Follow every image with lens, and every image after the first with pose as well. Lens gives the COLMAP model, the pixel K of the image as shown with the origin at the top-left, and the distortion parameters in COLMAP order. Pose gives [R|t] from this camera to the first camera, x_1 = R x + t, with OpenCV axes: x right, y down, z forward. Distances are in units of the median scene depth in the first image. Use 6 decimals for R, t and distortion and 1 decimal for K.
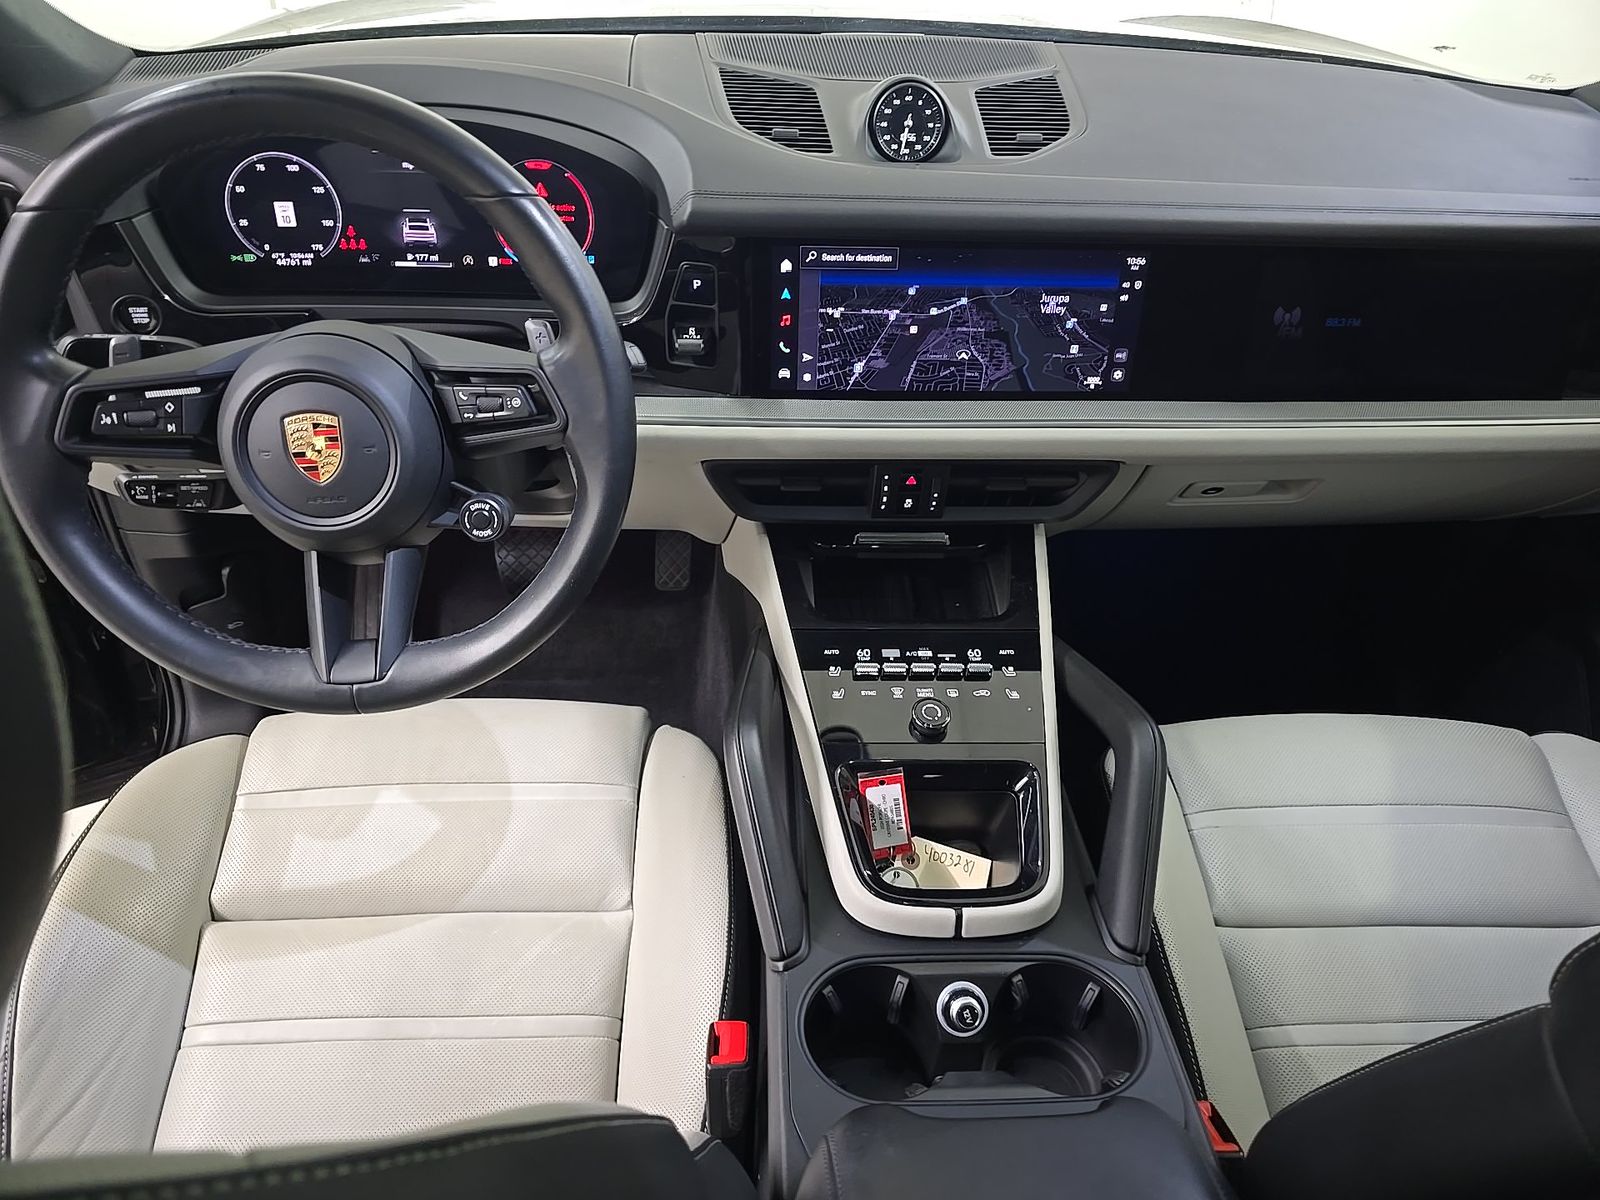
lens RADIAL K [[1095.4, 0, 800.0], [0, 1095.4, 600.0], [0, 0, 1]] dist [0.056012, -0.053157]
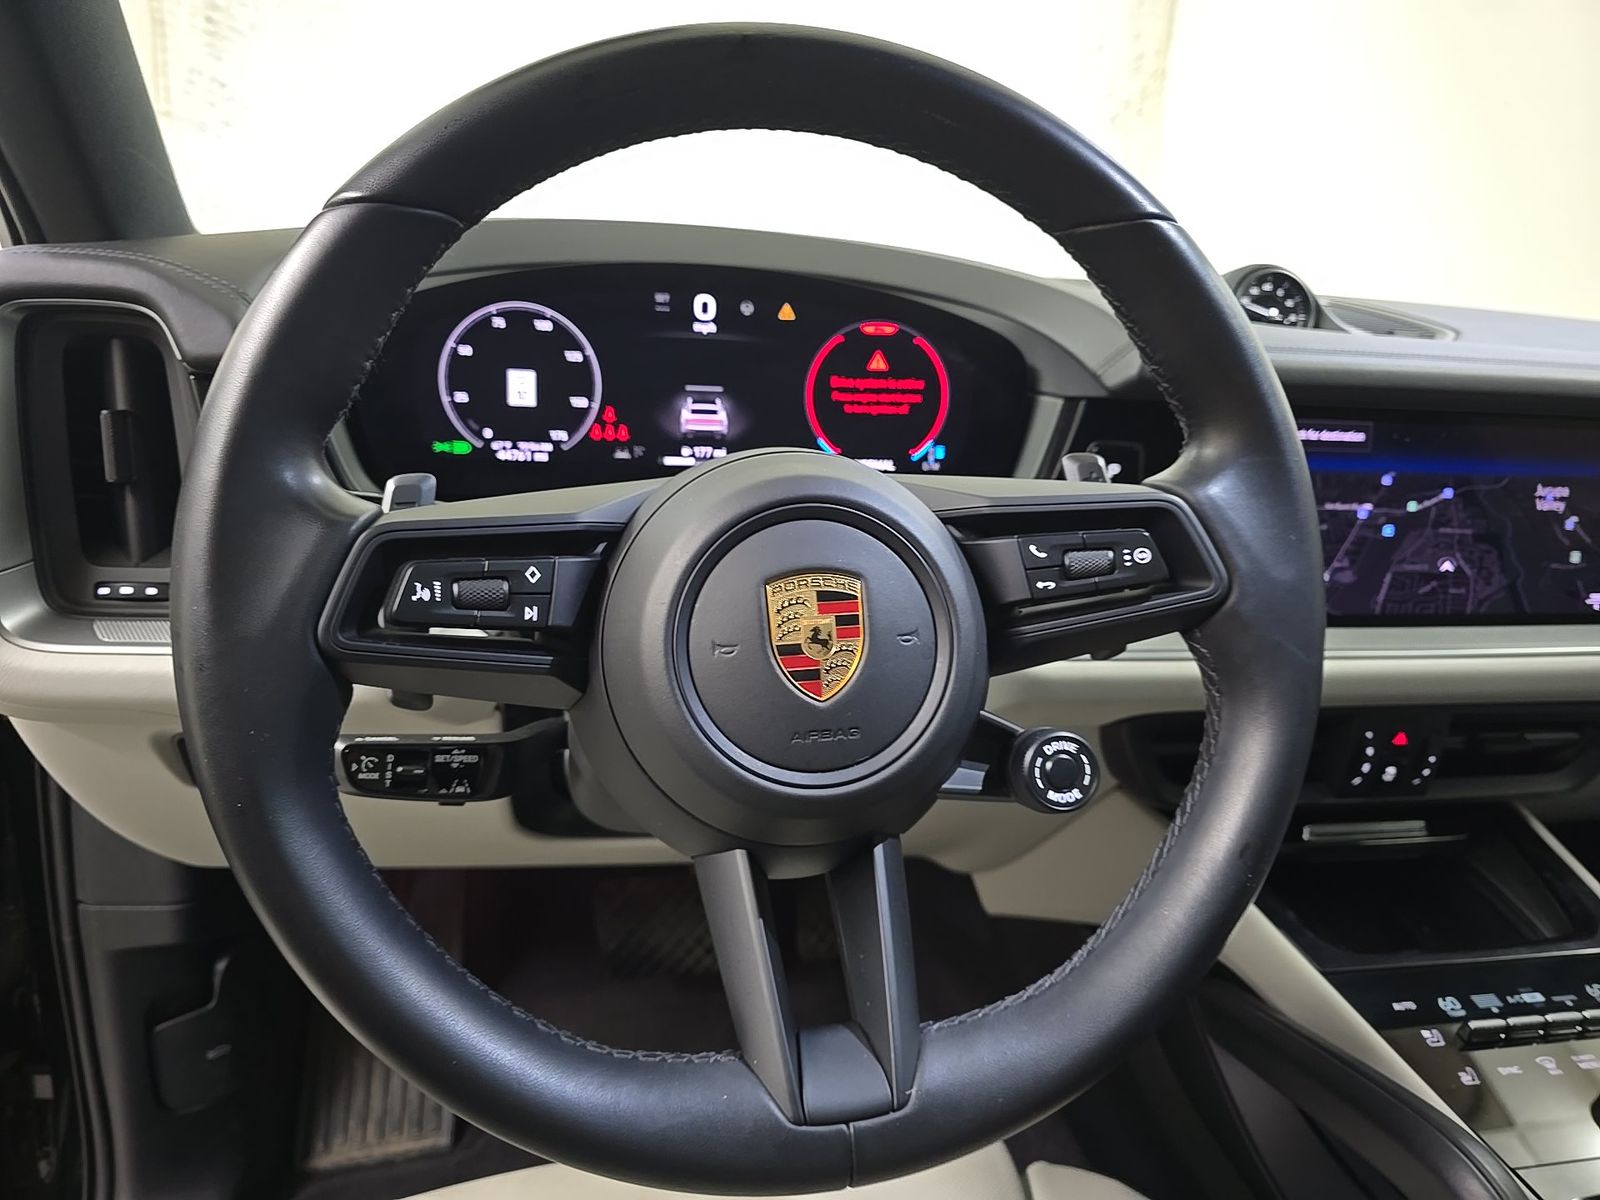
lens RADIAL K [[1095.4, 0, 800.0], [0, 1095.4, 600.0], [0, 0, 1]] dist [0.056012, -0.053157]
pose [[0.987964, -0.017605, 0.153680, -0.401264], [0.068026, 0.941725, -0.329434, 0.015182], [-0.138925, 0.335923, 0.931588, 0.380553]]
